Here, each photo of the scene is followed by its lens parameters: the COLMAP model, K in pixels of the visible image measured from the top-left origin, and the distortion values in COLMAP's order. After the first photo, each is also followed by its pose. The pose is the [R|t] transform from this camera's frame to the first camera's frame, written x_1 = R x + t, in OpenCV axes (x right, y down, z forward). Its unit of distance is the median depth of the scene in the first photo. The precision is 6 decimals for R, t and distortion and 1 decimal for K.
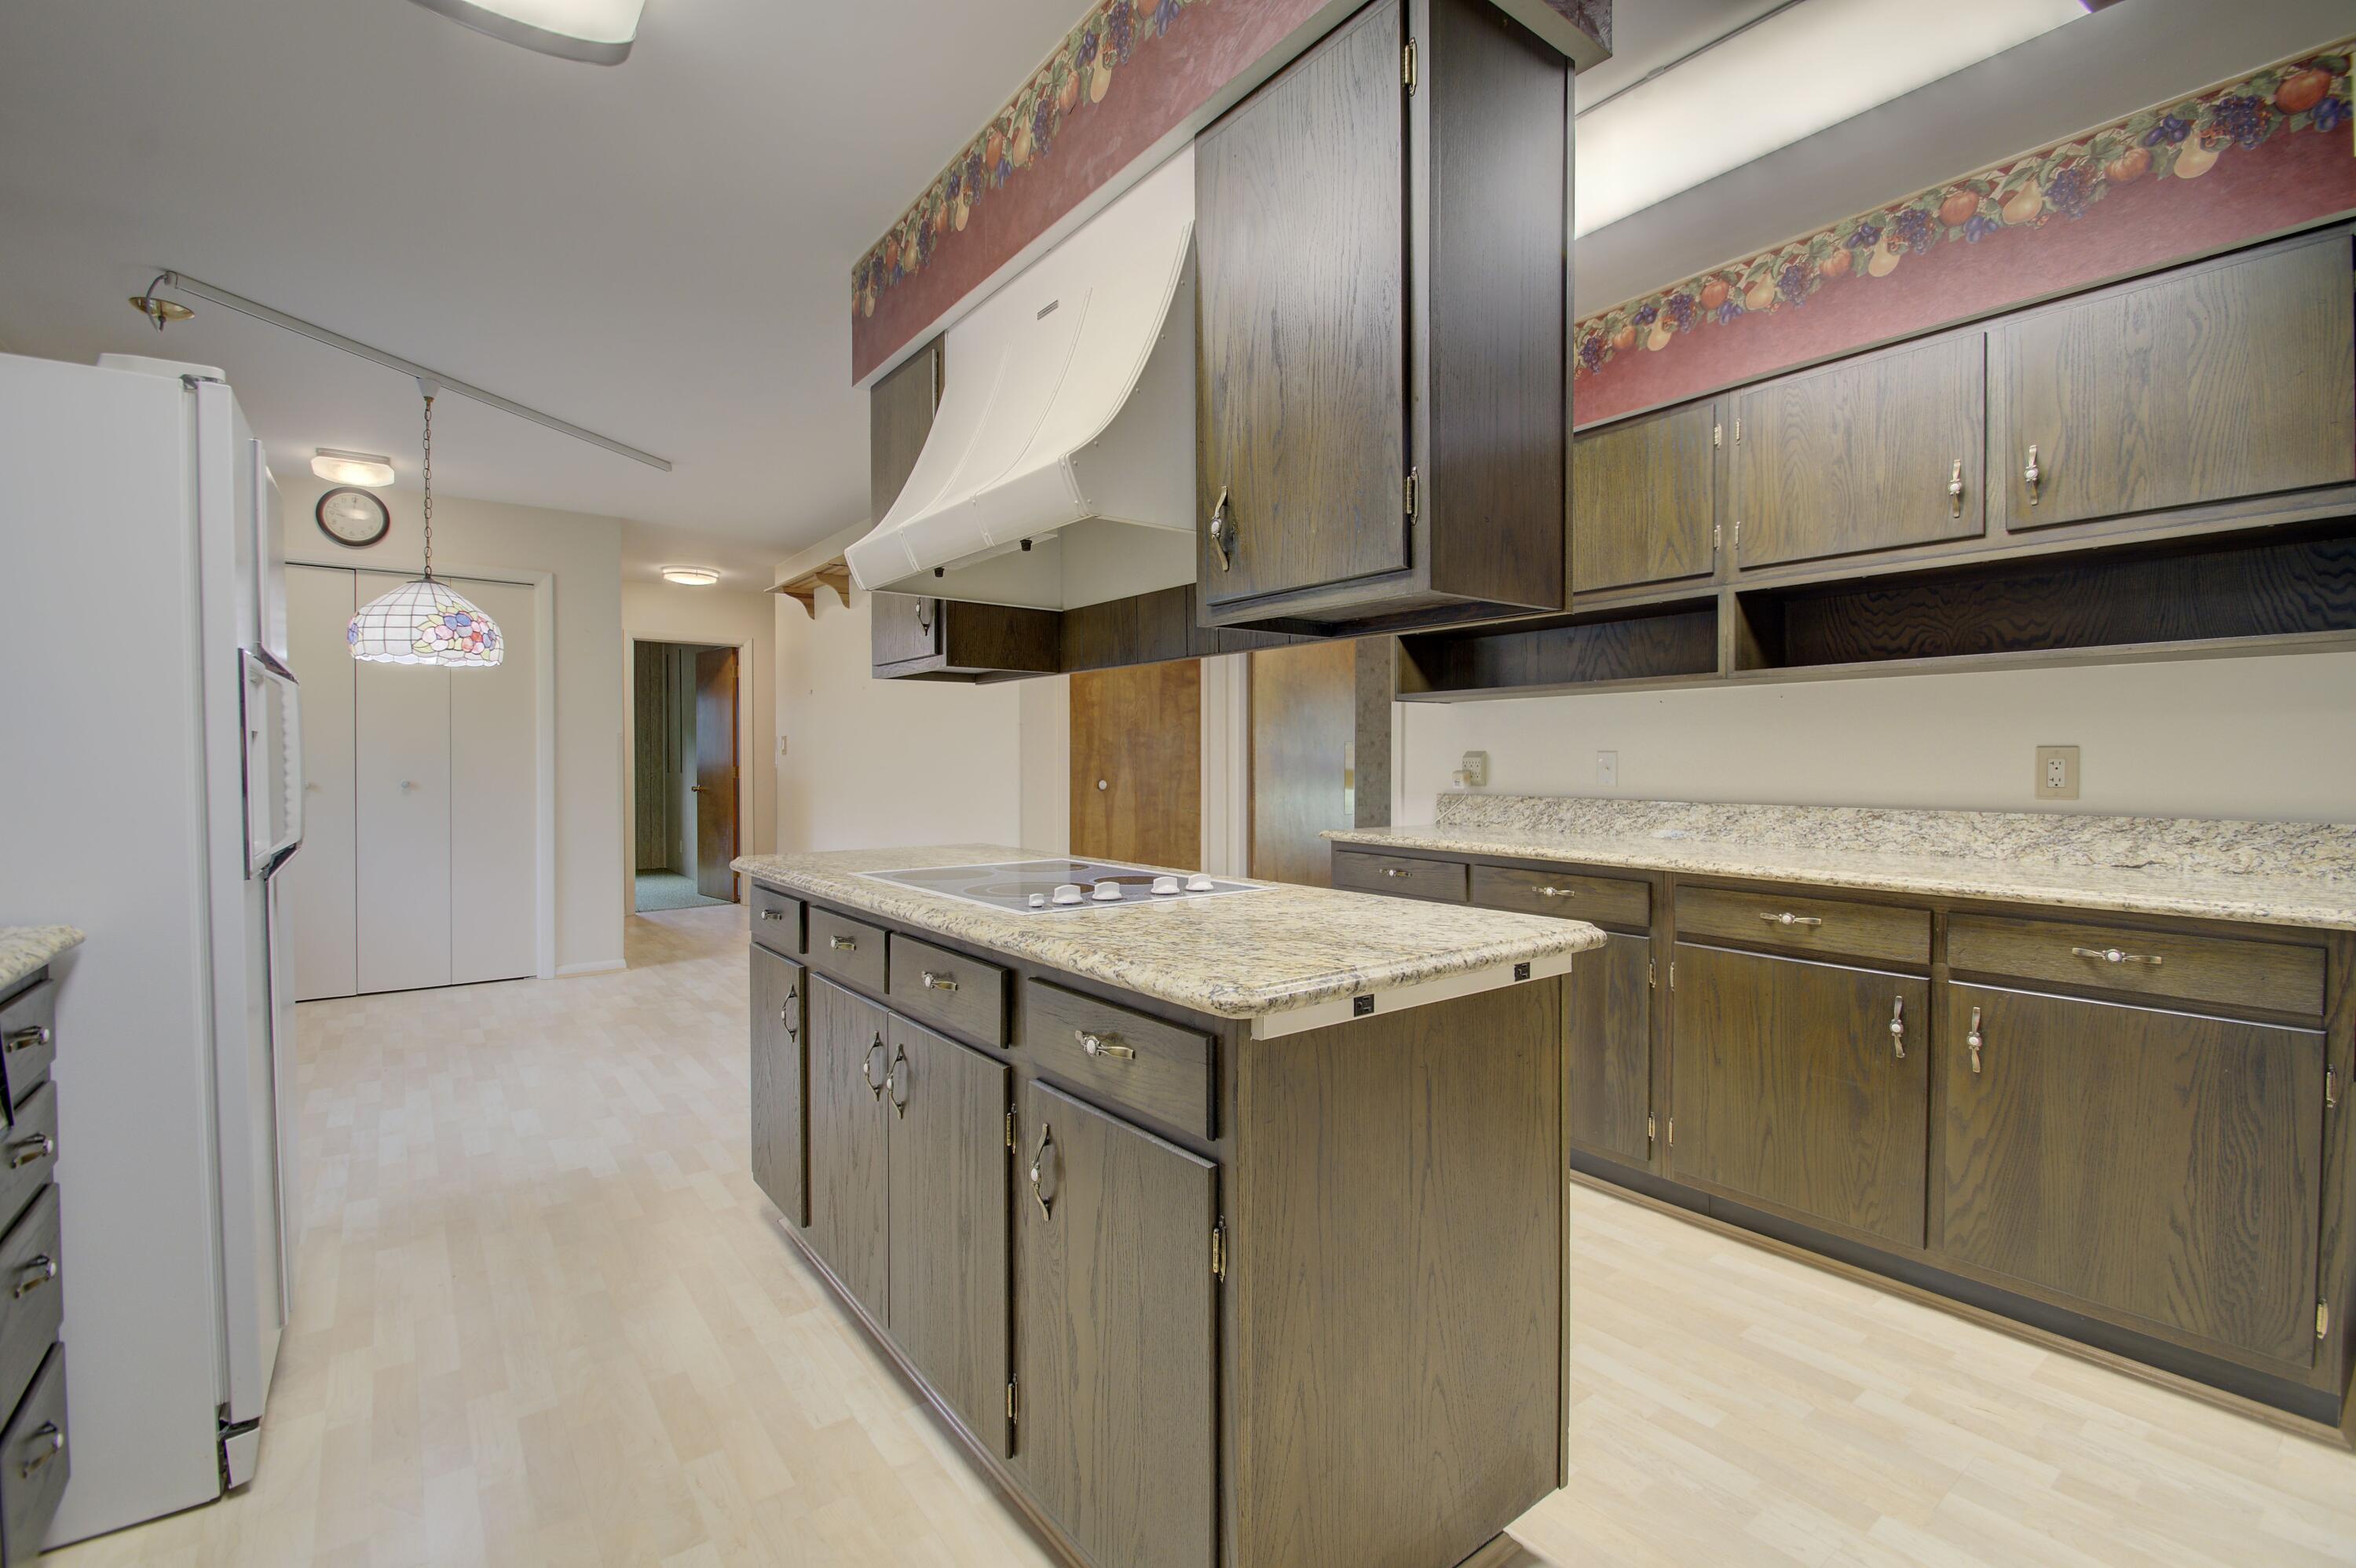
lens RADIAL K [[1033.8, 0, 1181.5], [0, 1033.8, 780.0], [0, 0, 1]] dist [0.003144, -0.000276]
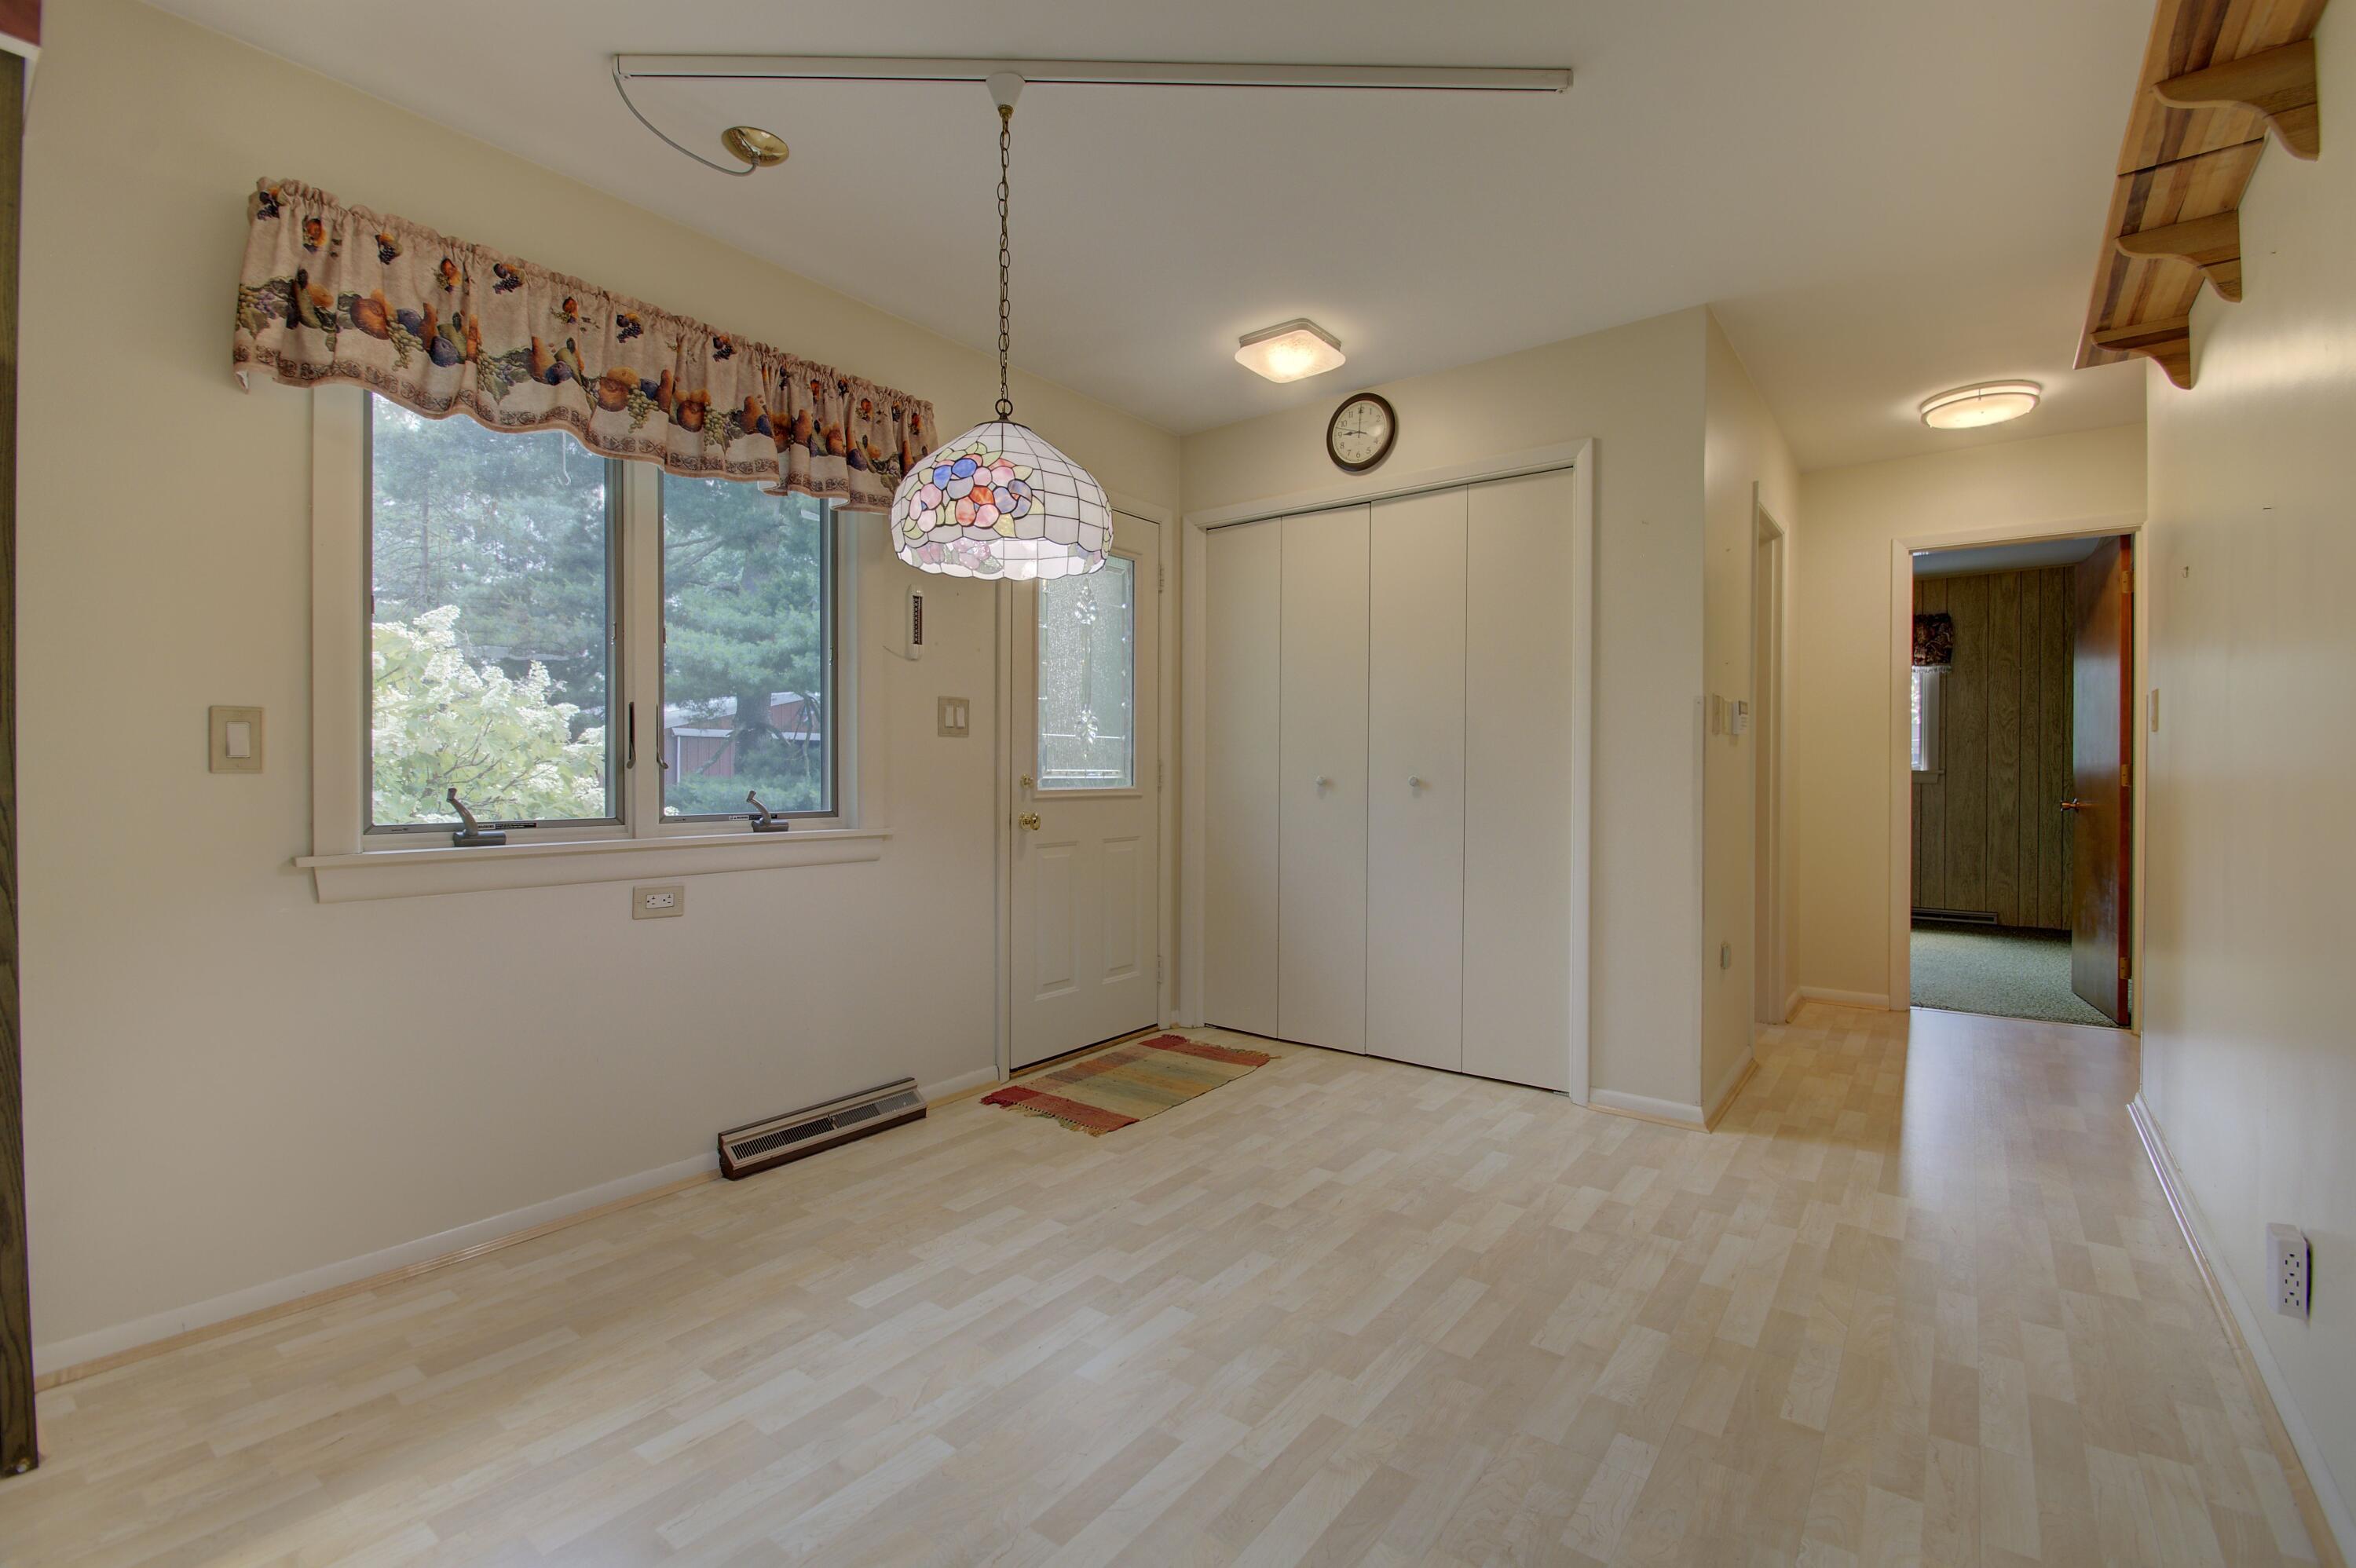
lens RADIAL K [[1033.8, 0, 1181.5], [0, 1033.8, 780.2], [0, 0, 1]] dist [0.003144, -0.000276]
pose [[0.276446, 0.009022, -0.960987, -0.099828], [-0.018431, 0.999822, 0.004084, 0.002440], [0.960853, 0.016583, 0.276563, 0.666954]]
